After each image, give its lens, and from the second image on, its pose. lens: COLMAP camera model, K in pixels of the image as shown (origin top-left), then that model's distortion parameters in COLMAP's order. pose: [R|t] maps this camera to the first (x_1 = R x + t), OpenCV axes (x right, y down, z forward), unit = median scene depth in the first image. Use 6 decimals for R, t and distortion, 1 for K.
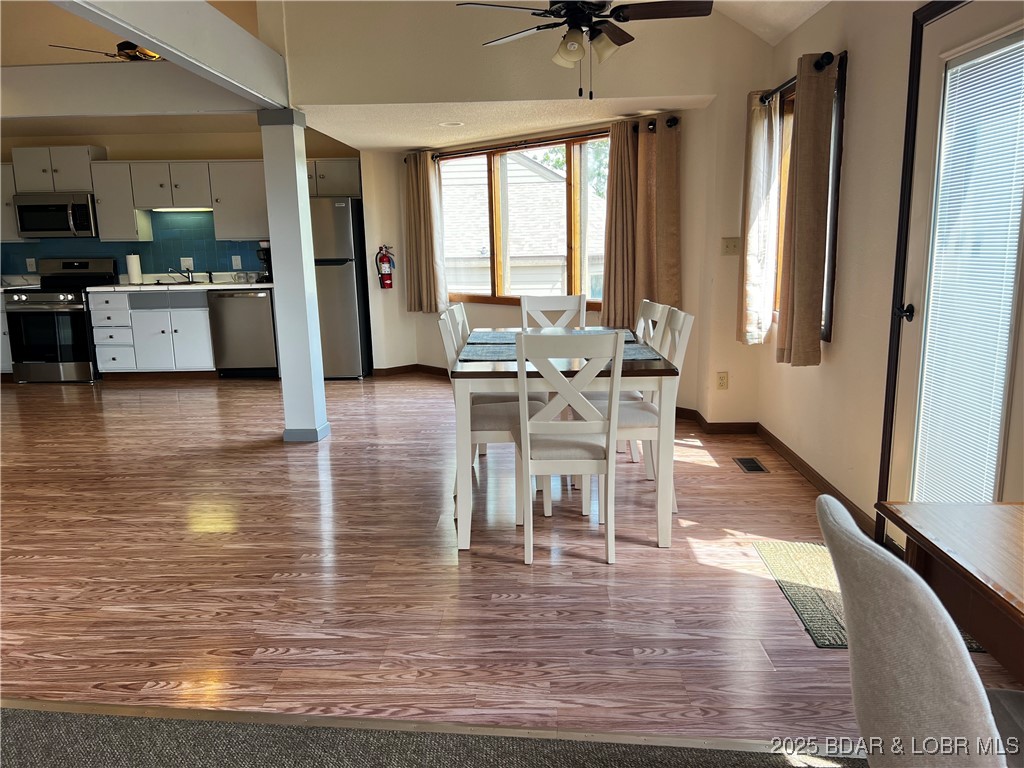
lens RADIAL K [[829.9, 0, 516.3], [0, 829.9, 389.6], [0, 0, 1]] dist [0.041574, -0.011487]
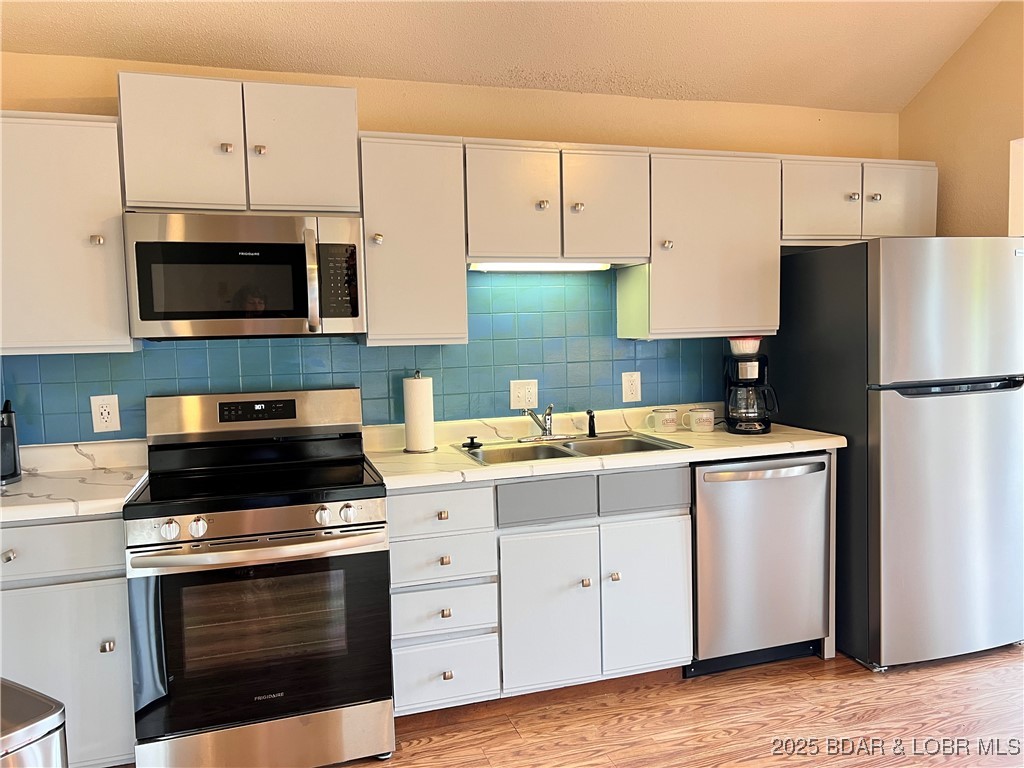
lens RADIAL K [[771.4, 0, 508.4], [0, 771.4, 389.3], [0, 0, 1]] dist [0.048192, -0.054479]
pose [[0.938424, -0.031242, 0.344069, -0.554702], [0.064235, 0.994316, -0.084912, -0.124312], [-0.339461, 0.101785, 0.935097, 0.660580]]
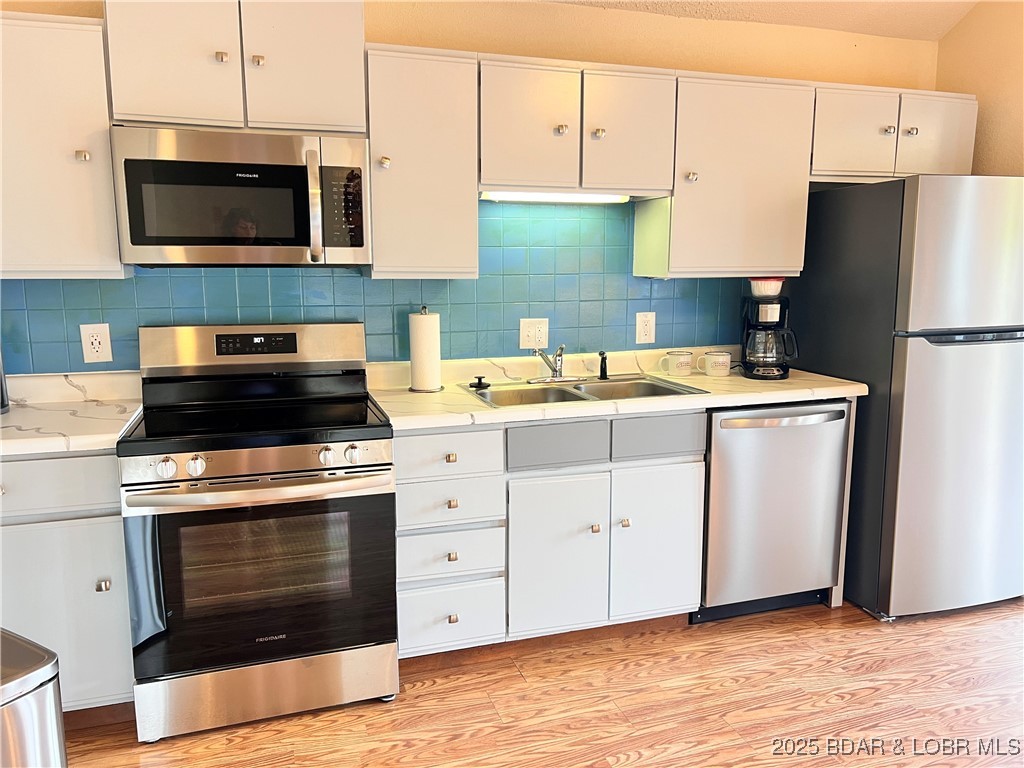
lens RADIAL K [[771.4, 0, 509.3], [0, 771.4, 389.2], [0, 0, 1]] dist [0.048192, -0.054479]
pose [[0.936367, -0.038915, 0.348859, -0.556171], [0.042100, 0.999112, -0.001549, -0.127221], [-0.348489, 0.016137, 0.937174, 0.677183]]
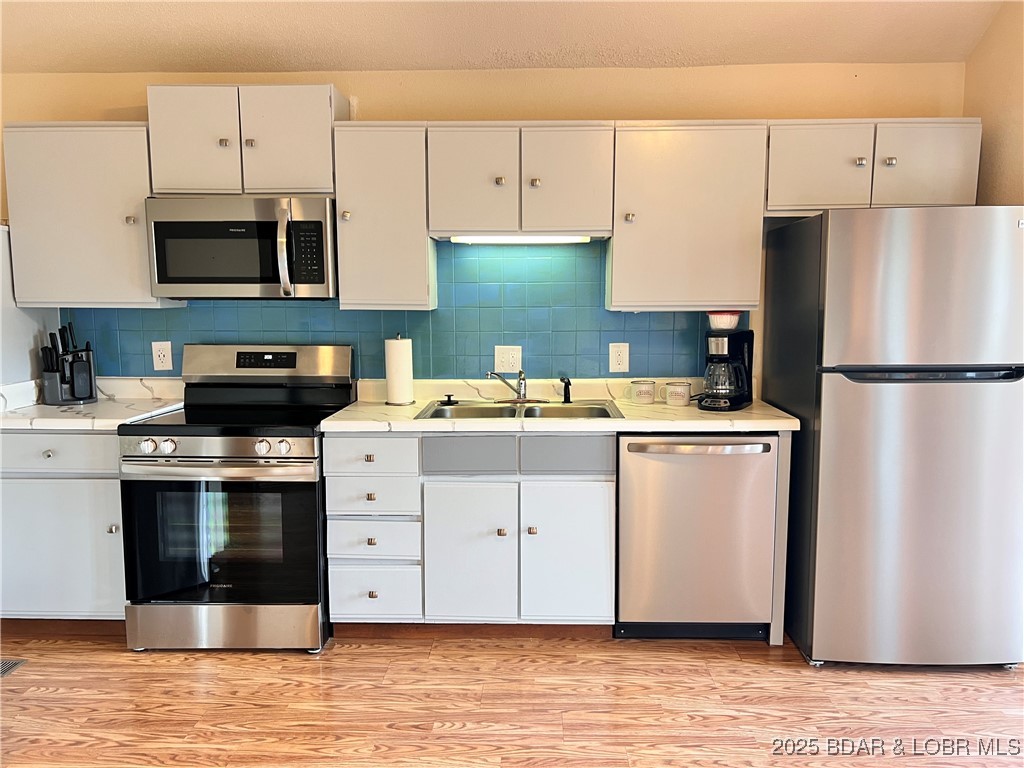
lens RADIAL K [[771.4, 0, 511.6], [0, 771.4, 393.6], [0, 0, 1]] dist [0.048192, -0.054479]
pose [[0.999761, 0.016900, 0.013862, -0.411718], [-0.016277, 0.998903, -0.043900, -0.117055], [-0.014589, 0.043664, 0.998940, 0.603170]]
